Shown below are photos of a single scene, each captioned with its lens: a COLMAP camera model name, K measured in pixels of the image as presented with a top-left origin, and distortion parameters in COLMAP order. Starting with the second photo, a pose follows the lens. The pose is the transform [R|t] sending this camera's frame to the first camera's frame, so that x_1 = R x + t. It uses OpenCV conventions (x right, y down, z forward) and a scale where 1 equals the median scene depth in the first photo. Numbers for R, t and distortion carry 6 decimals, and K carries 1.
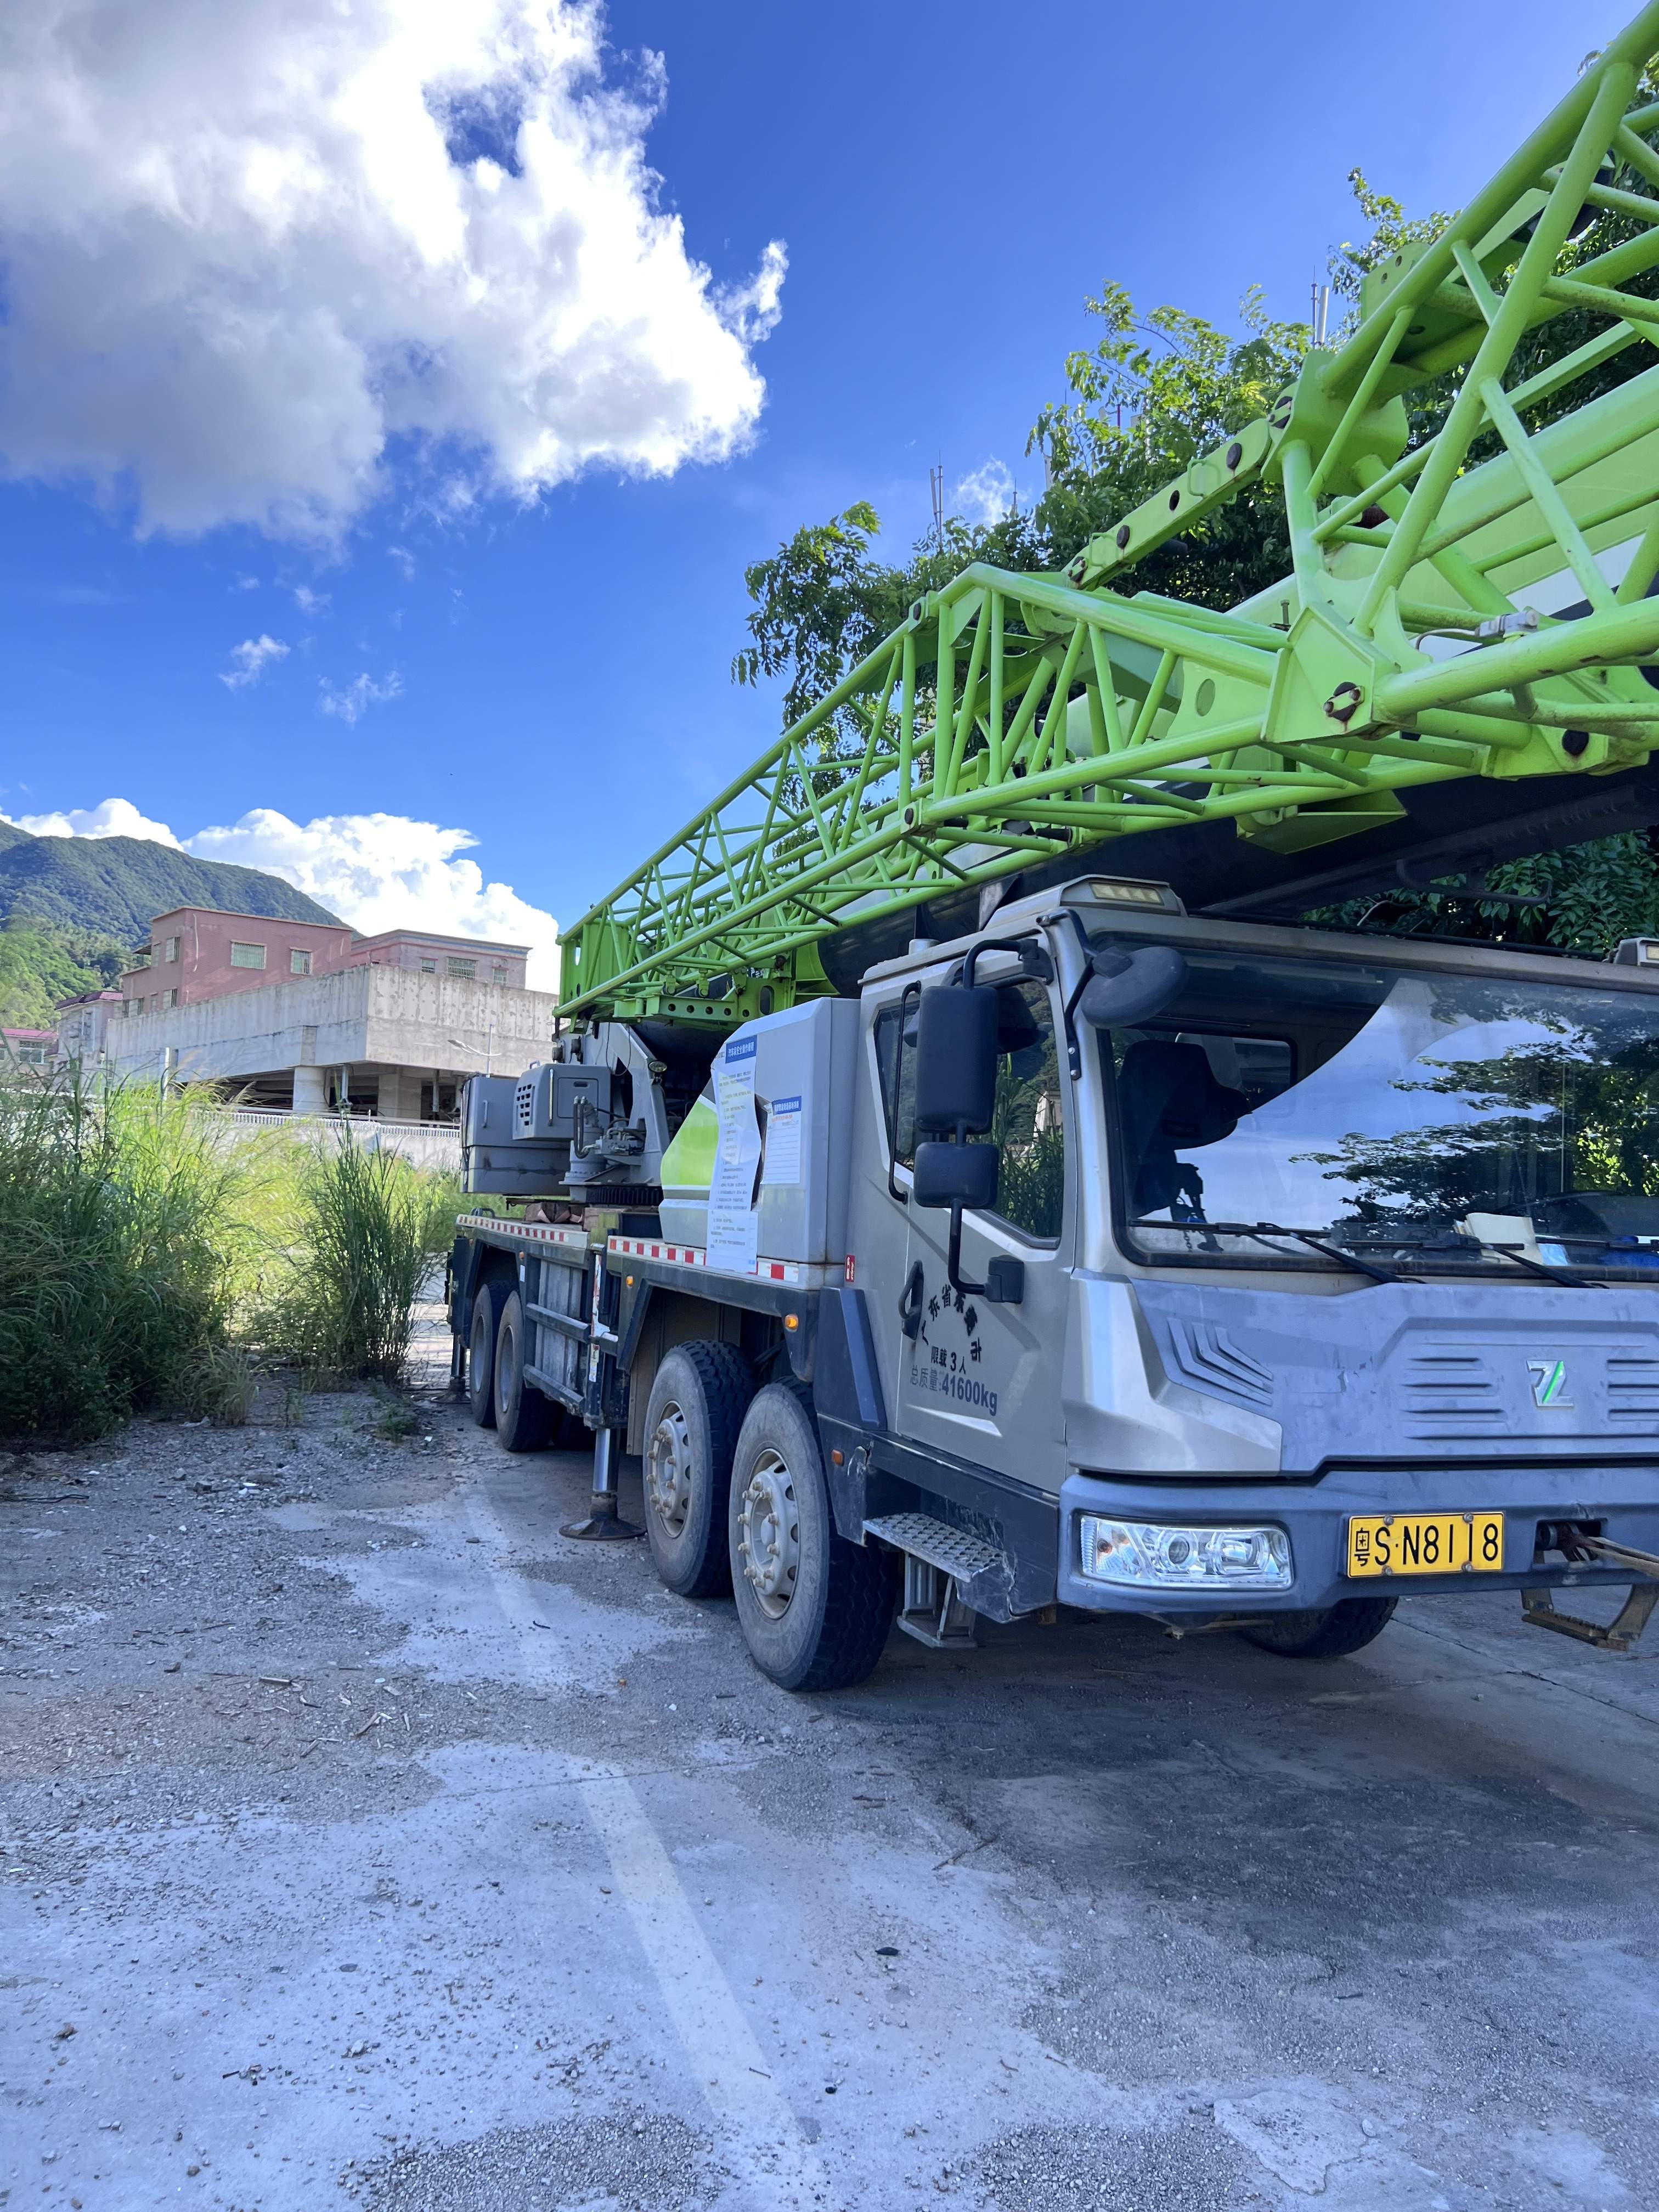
lens RADIAL K [[1624.7, 0, 829.5], [0, 1624.7, 1106.0], [0, 0, 1]] dist [0.041921, -0.051912]
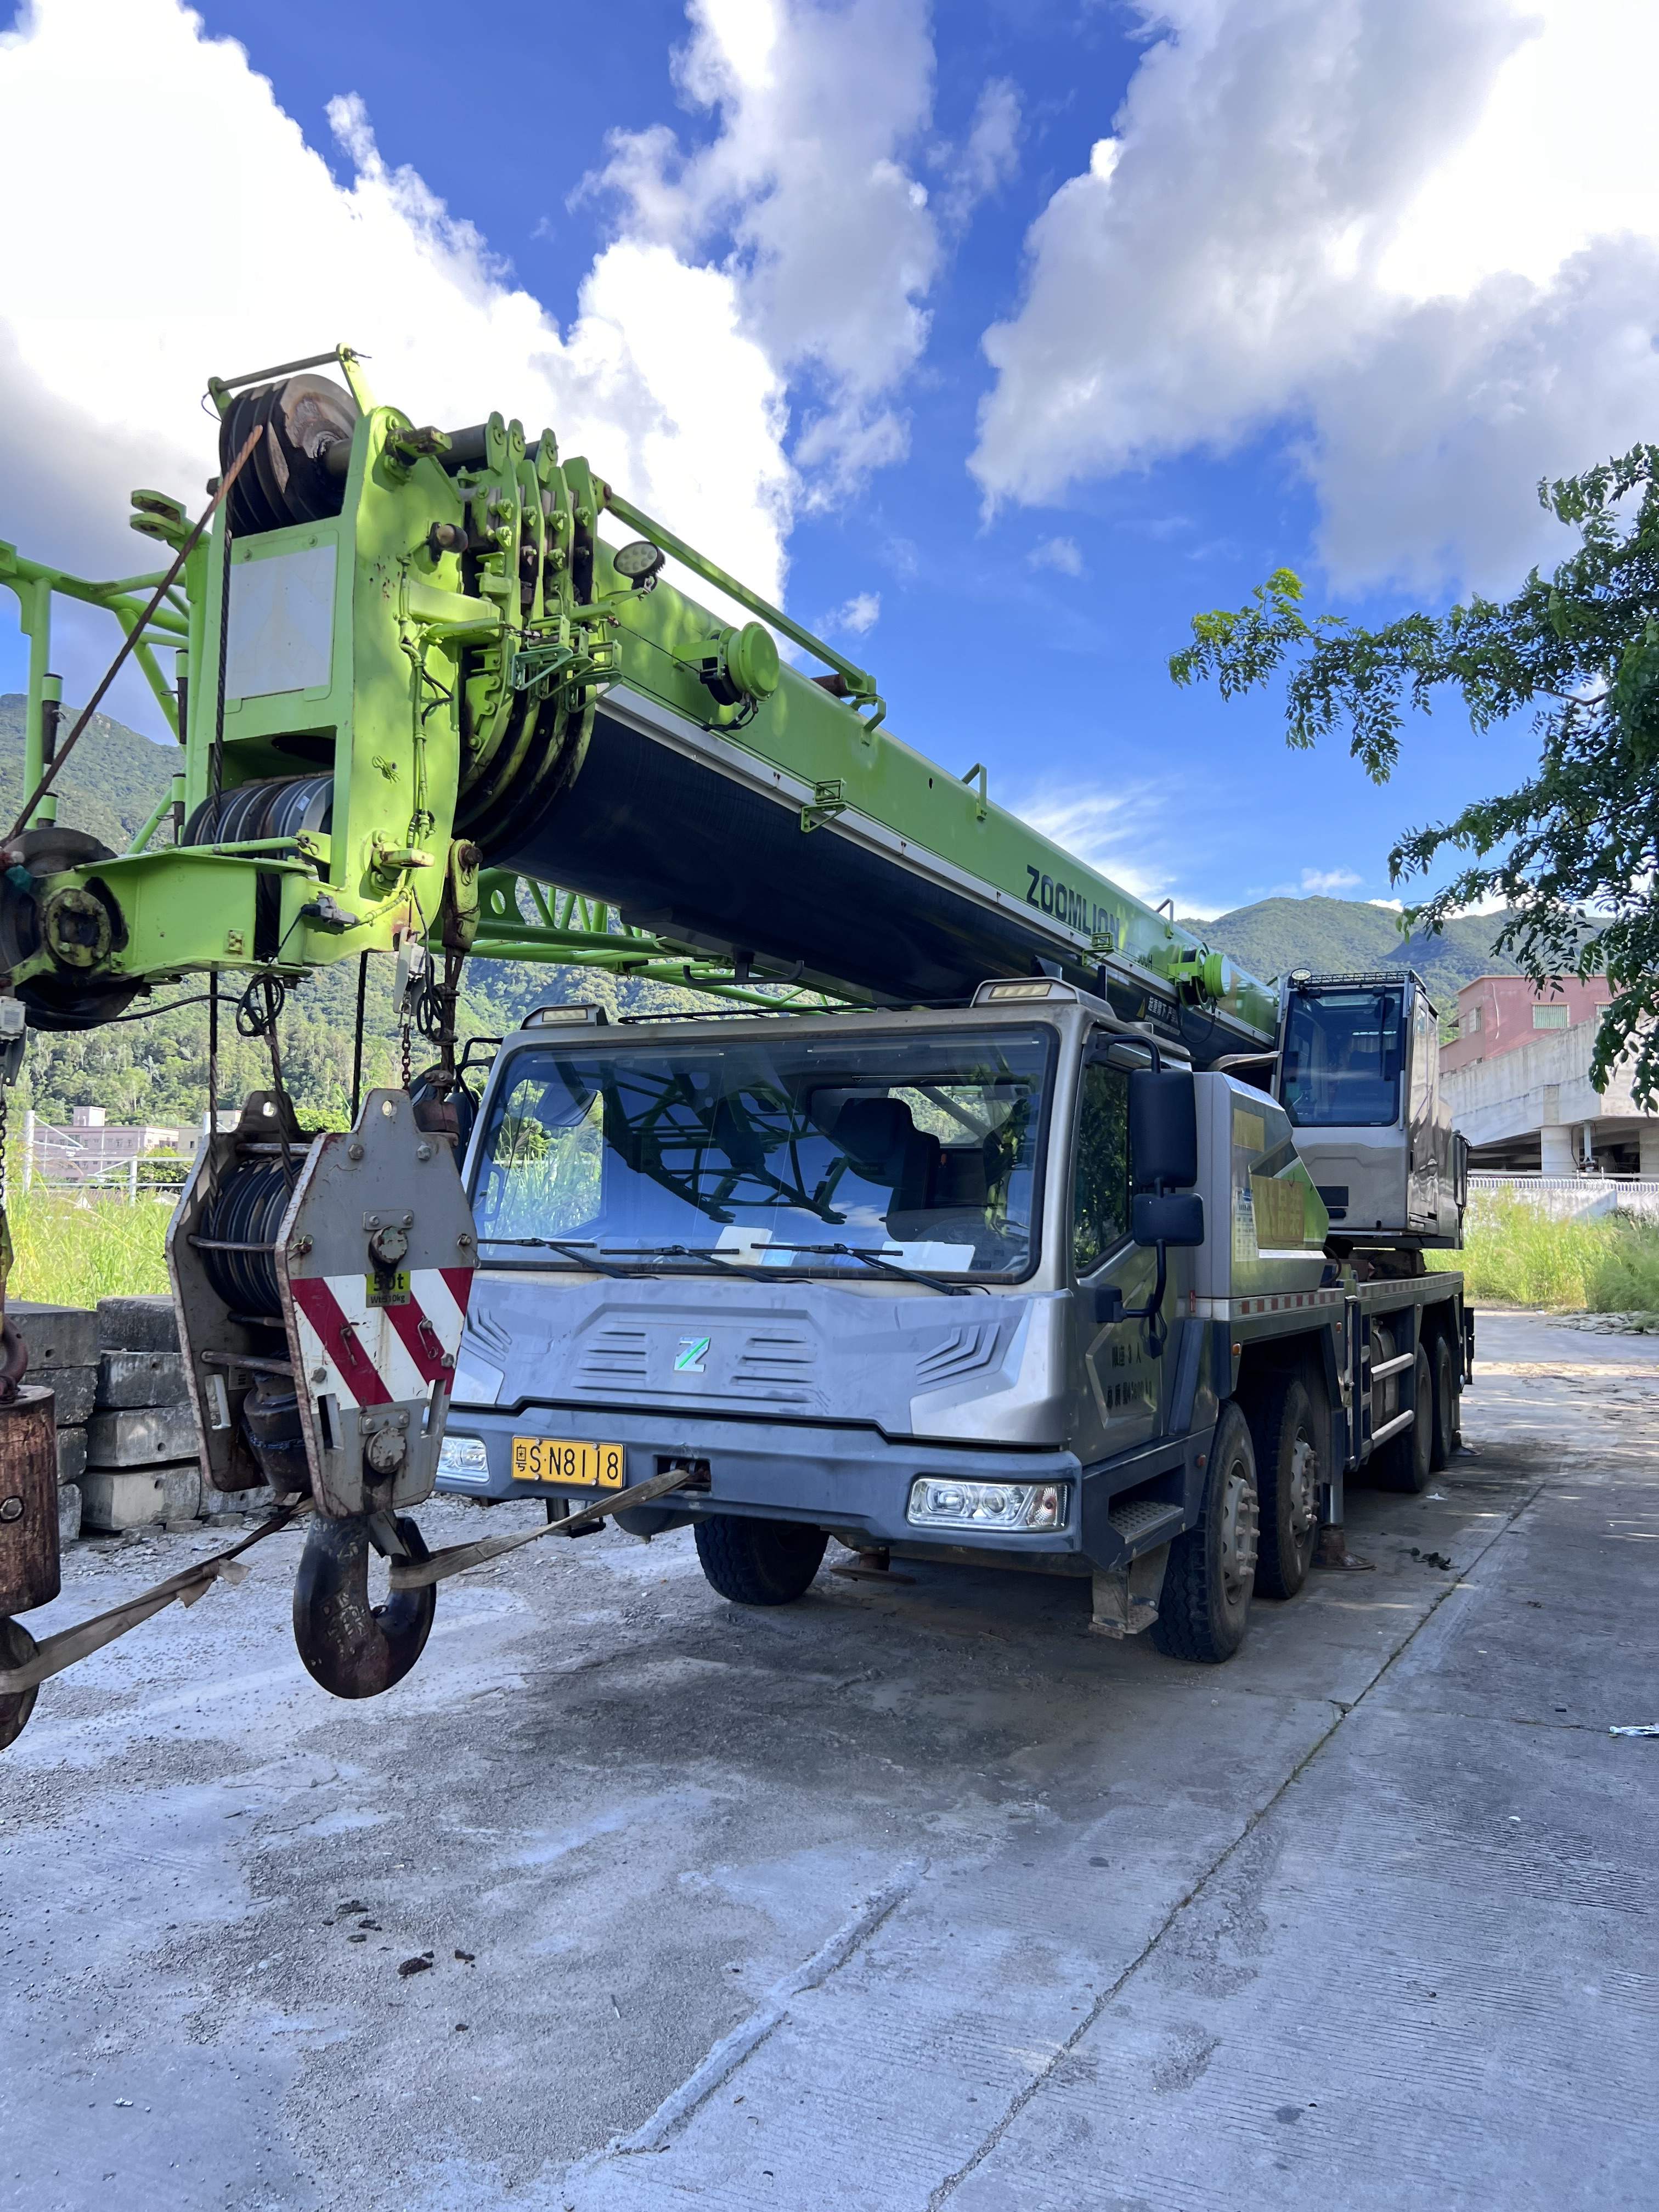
lens RADIAL K [[1624.7, 0, 829.5], [0, 1624.7, 1106.0], [0, 0, 1]] dist [0.041921, -0.051912]
pose [[0.694914, -0.088629, -0.713610, 1.167242], [0.058527, 0.996054, -0.066714, 0.051279], [0.716707, 0.004595, 0.697359, 0.132741]]
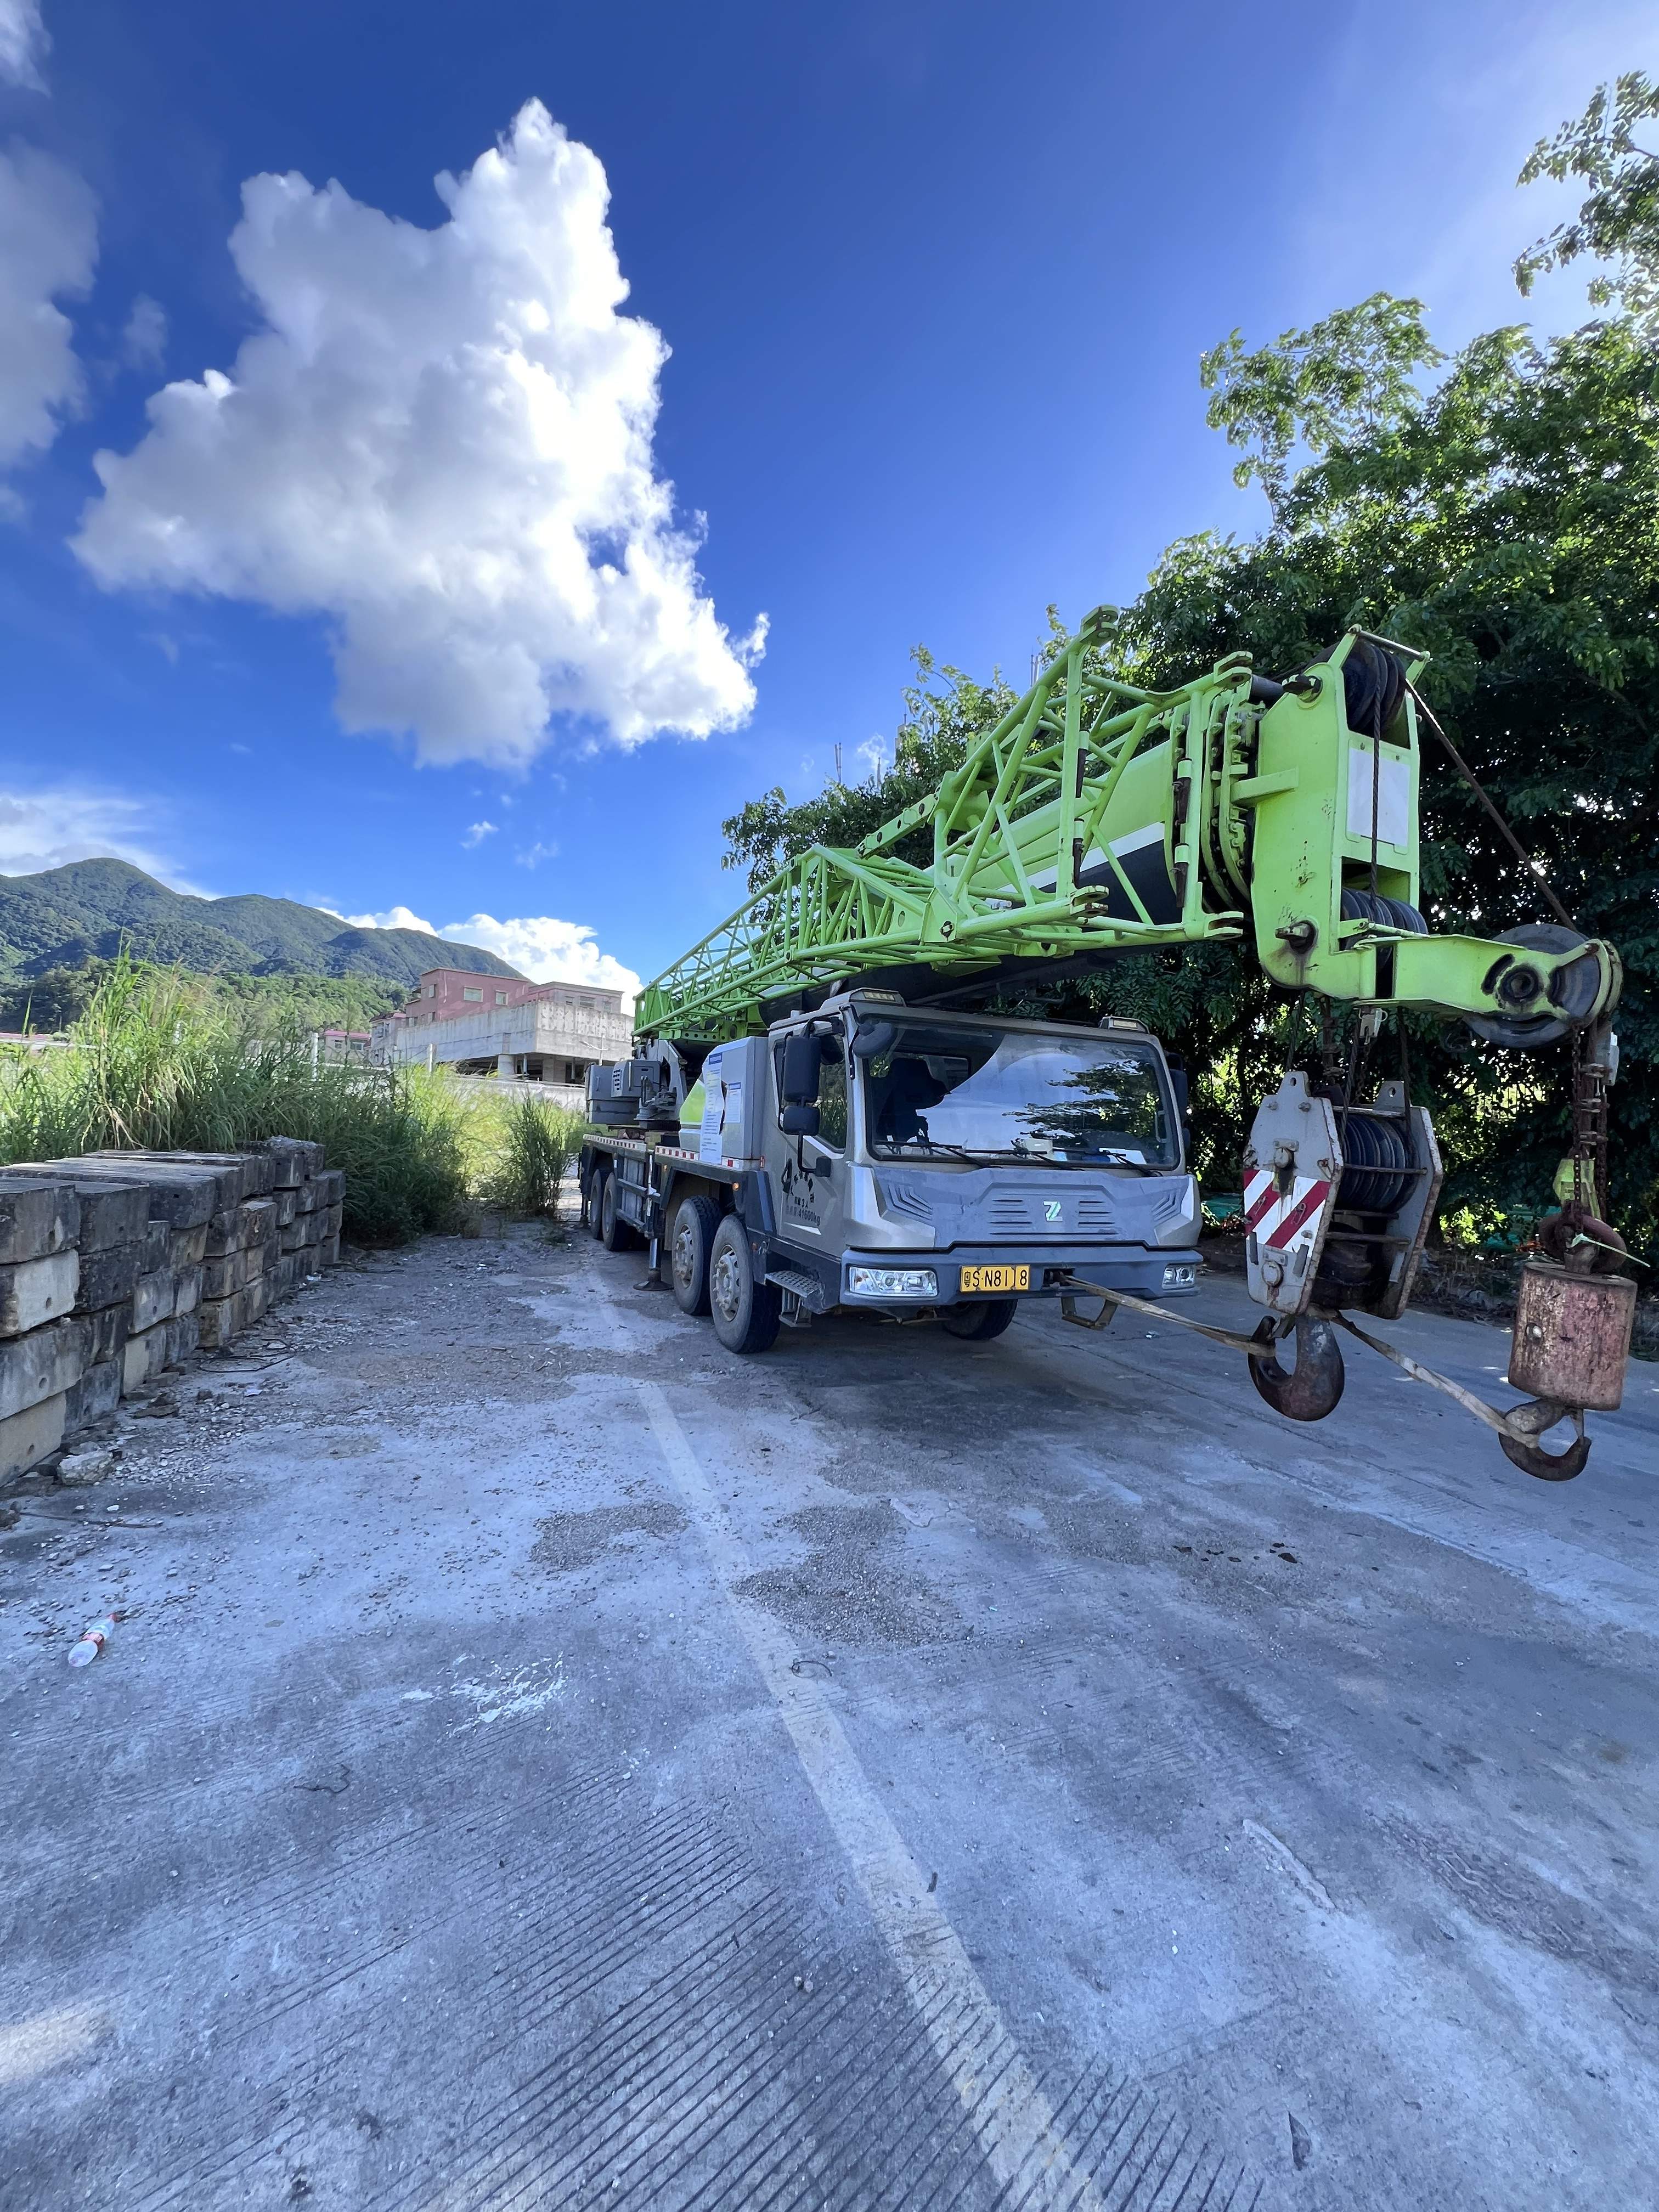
lens RADIAL K [[858.7, 0, 809.8], [0, 858.7, 1108.1], [0, 0, 1]] dist [-0.009222, 0.000021]
pose [[0.999476, 0.006304, 0.031764, 0.042490], [-0.007447, 0.999324, 0.035989, -0.014837], [-0.031516, -0.036207, 0.998847, -0.163418]]
